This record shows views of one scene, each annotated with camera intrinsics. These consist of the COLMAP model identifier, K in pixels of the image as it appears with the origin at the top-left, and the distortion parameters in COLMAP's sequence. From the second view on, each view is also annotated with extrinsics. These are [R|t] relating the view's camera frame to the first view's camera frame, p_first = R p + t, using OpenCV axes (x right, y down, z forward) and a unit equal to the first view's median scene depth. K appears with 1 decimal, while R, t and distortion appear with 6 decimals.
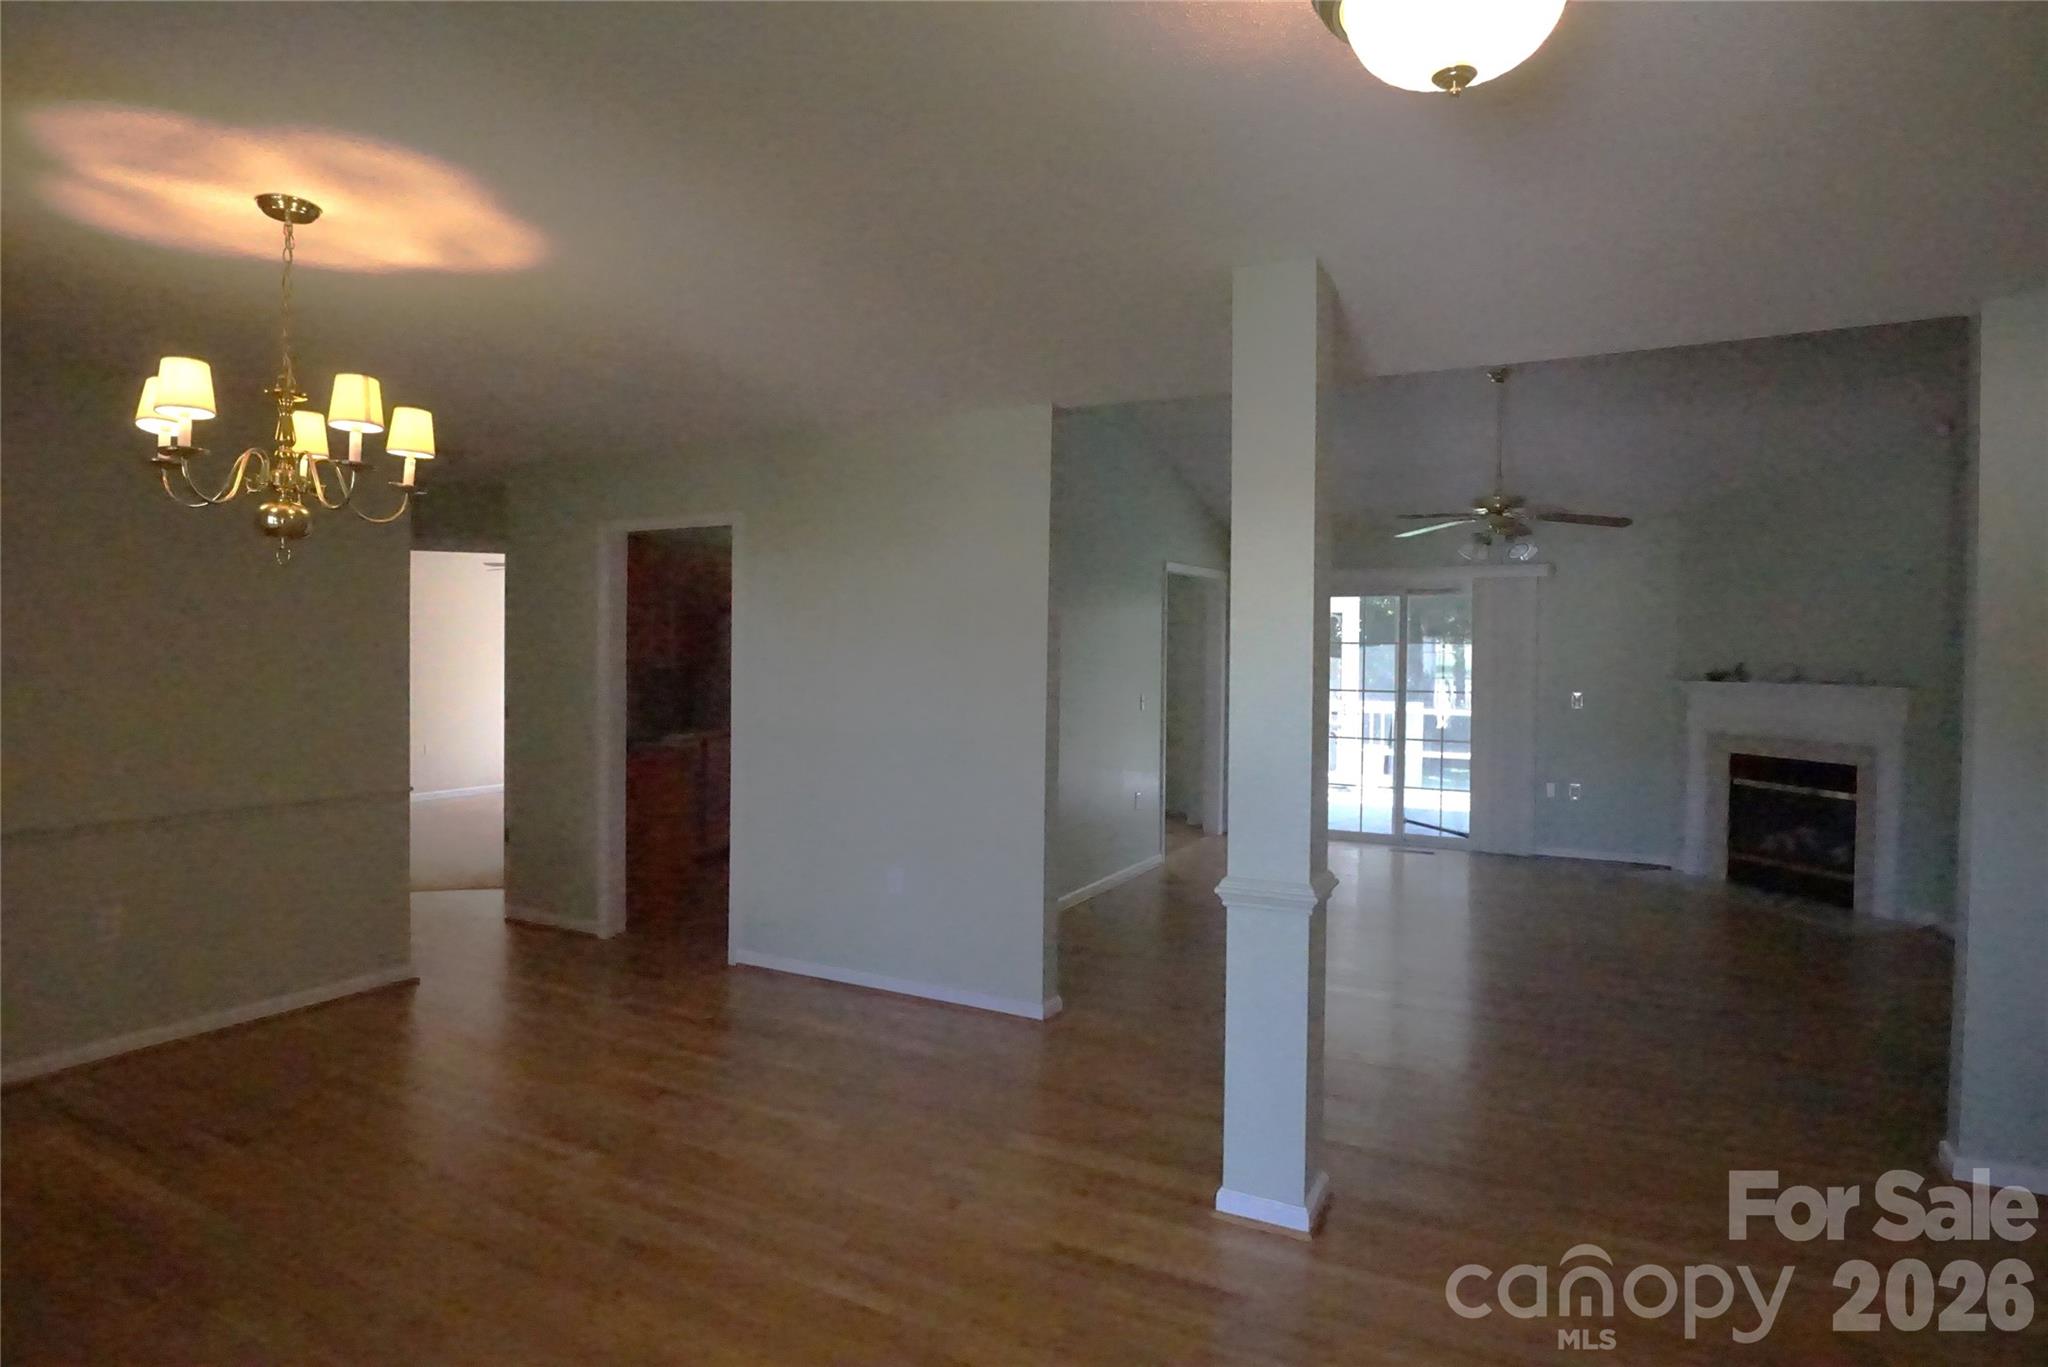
lens RADIAL K [[1114.5, 0, 1019.4], [0, 1114.5, 679.4], [0, 0, 1]] dist [-0.031438, 0.004564]
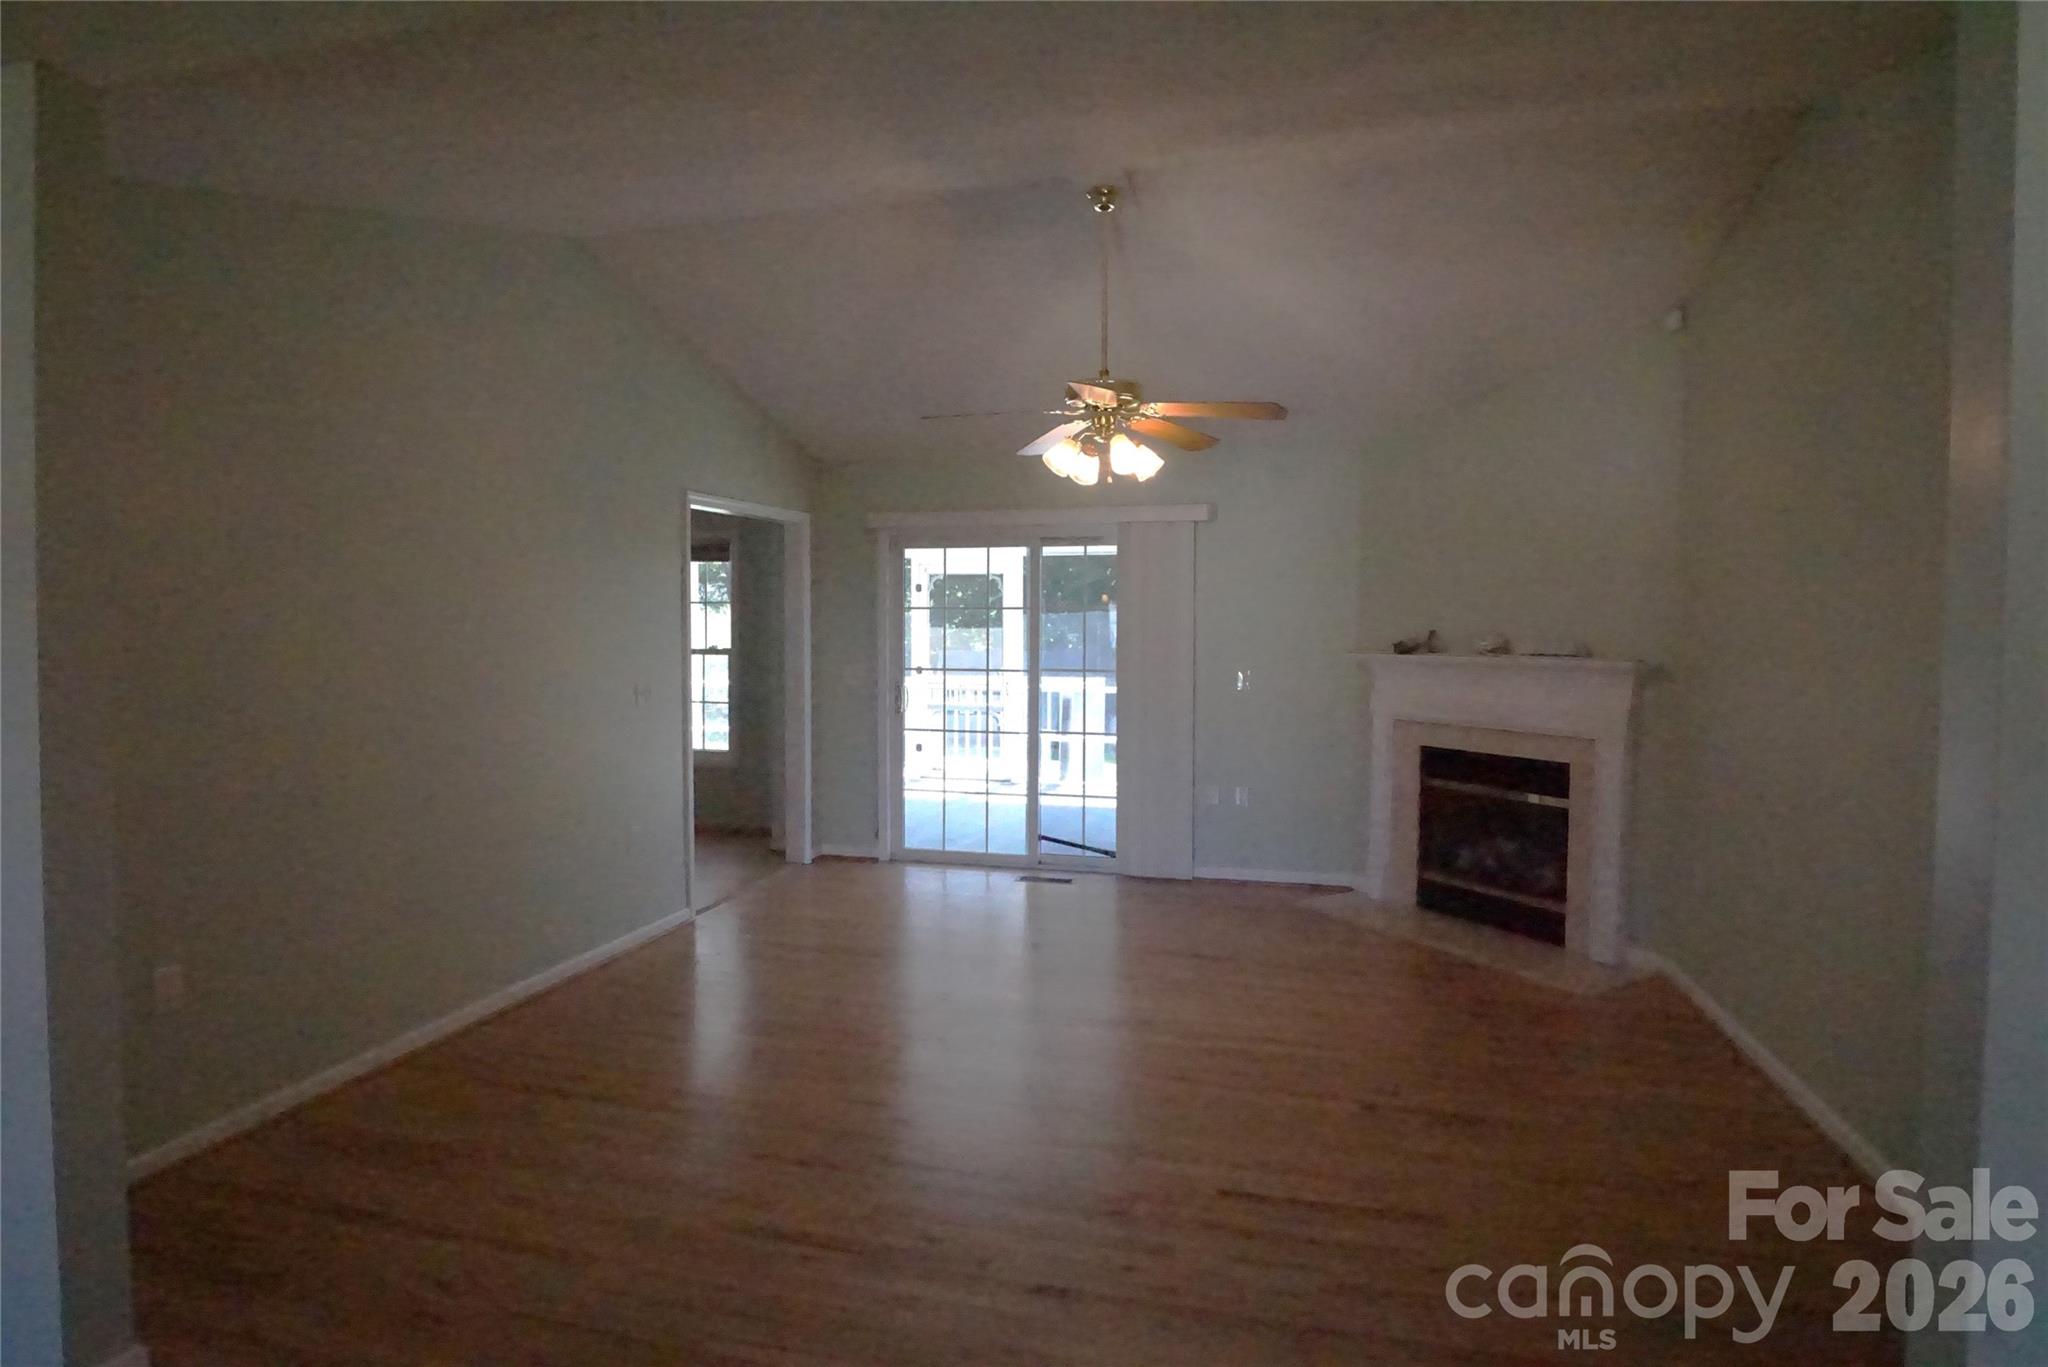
lens RADIAL K [[1114.5, 0, 1031.6], [0, 1114.5, 677.6], [0, 0, 1]] dist [-0.031438, 0.004564]
pose [[0.972002, -0.013331, 0.234595, 0.190938], [0.008290, 0.999713, 0.022465, -0.001793], [-0.234827, -0.019891, 0.971834, 0.295971]]
